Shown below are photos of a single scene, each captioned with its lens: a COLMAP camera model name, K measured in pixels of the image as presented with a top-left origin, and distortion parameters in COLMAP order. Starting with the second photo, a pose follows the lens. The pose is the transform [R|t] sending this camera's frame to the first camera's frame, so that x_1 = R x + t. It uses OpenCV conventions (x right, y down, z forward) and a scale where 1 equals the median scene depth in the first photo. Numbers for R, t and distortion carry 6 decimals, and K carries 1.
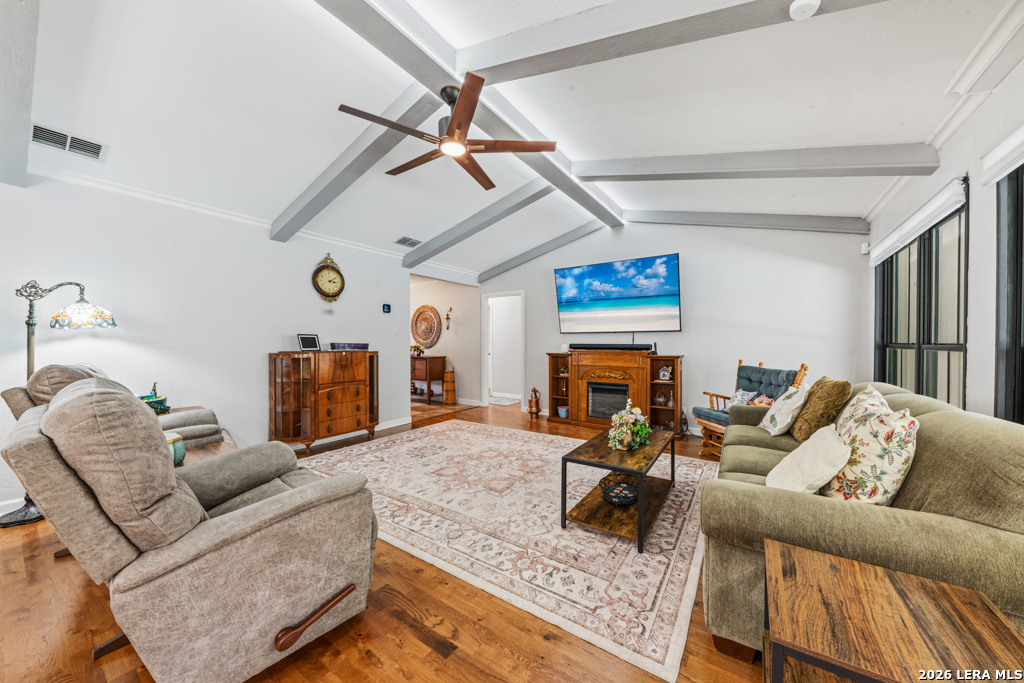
lens RADIAL K [[357.3, 0, 513.3], [0, 357.3, 344.5], [0, 0, 1]] dist [0.000821, -0.001423]
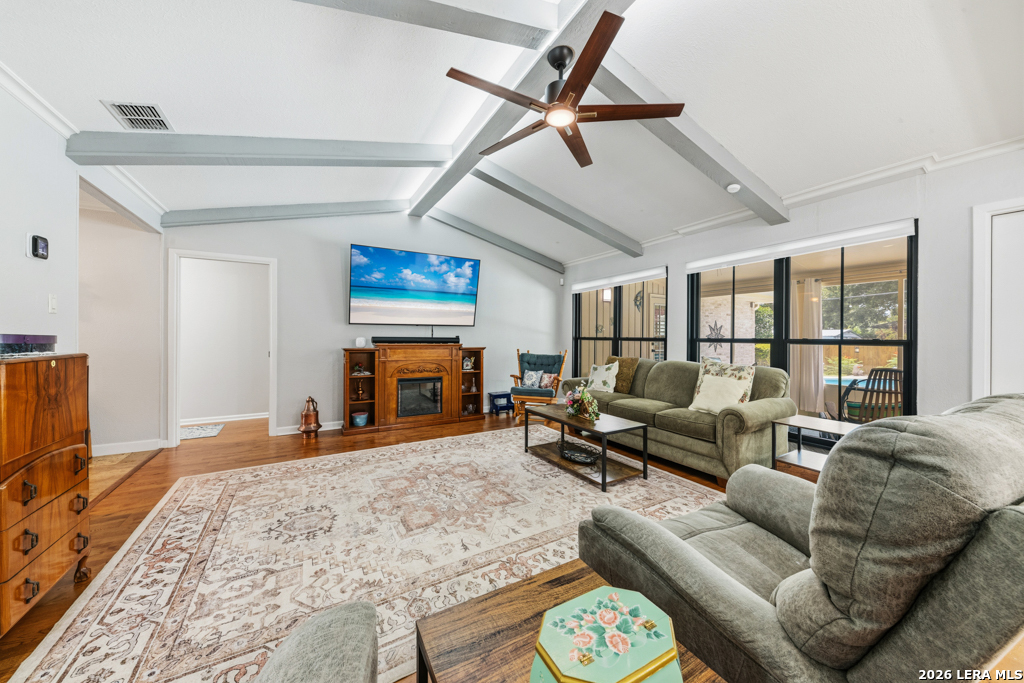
lens RADIAL K [[357.3, 0, 515.9], [0, 357.3, 339.0], [0, 0, 1]] dist [0.000821, -0.001423]
pose [[0.421893, -0.003372, 0.906639, -0.544267], [-0.000269, 0.999993, 0.003844, -0.000616], [-0.906646, -0.001866, 0.421889, 0.391569]]
